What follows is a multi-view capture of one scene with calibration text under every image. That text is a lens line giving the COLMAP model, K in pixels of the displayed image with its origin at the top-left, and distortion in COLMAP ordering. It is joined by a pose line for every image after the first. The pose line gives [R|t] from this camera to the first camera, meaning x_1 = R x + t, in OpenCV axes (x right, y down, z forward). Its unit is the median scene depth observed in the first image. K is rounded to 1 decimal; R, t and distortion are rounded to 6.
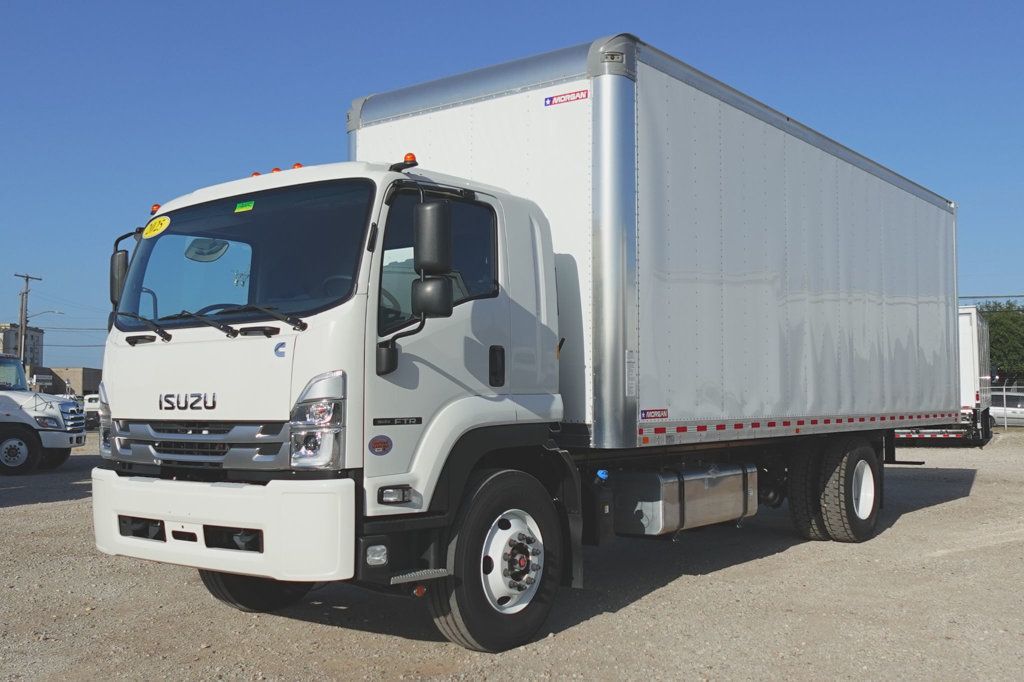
lens RADIAL K [[1057.8, 0, 515.5], [0, 1057.8, 340.6], [0, 0, 1]] dist [-0.015494, 0.000000]
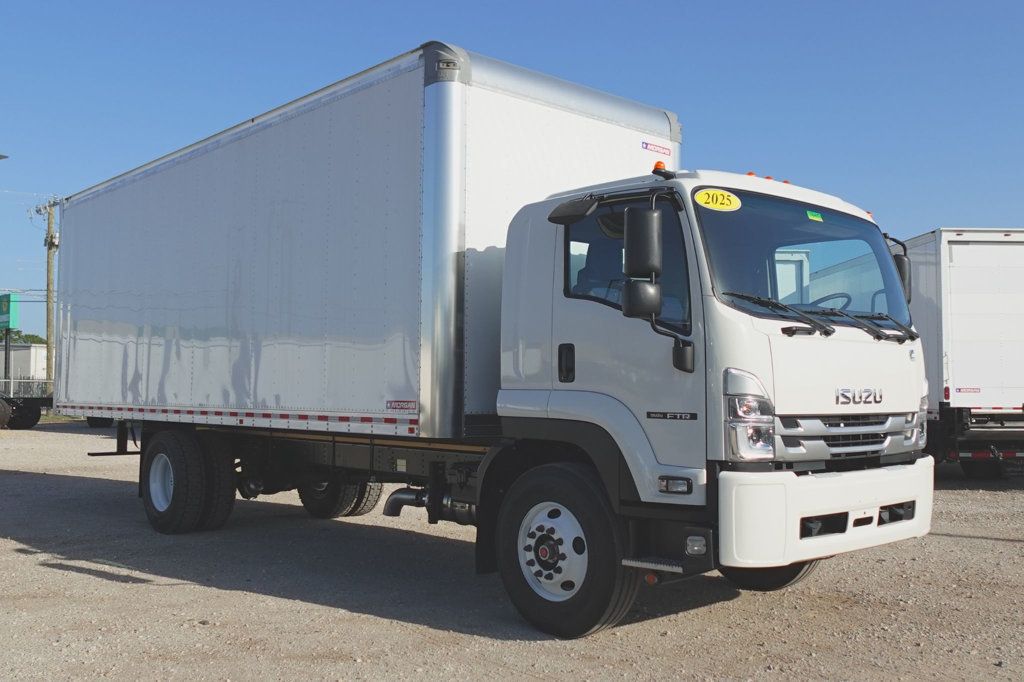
lens RADIAL K [[1057.8, 0, 512.6], [0, 1057.8, 347.0], [0, 0, 1]] dist [-0.015494, 0.000000]
pose [[0.164197, 0.055818, 0.984847, -1.139618], [-0.054370, 0.997392, -0.047464, 0.062145], [-0.984928, -0.045752, 0.166803, 0.935849]]
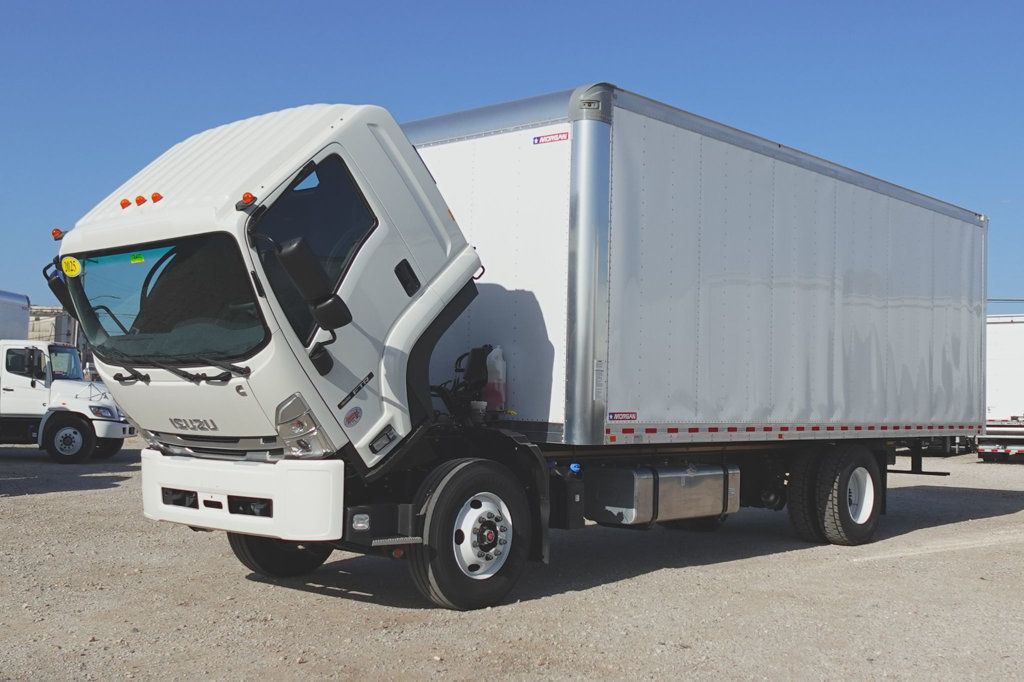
lens RADIAL K [[1179.5, 0, 516.9], [0, 1179.5, 341.9], [0, 0, 1]] dist [-0.017427, 0.000000]
pose [[0.996793, 0.020914, -0.077236, 0.140590], [-0.020446, 0.999768, 0.006846, -0.021050], [0.077361, -0.005245, 0.996989, -0.338883]]
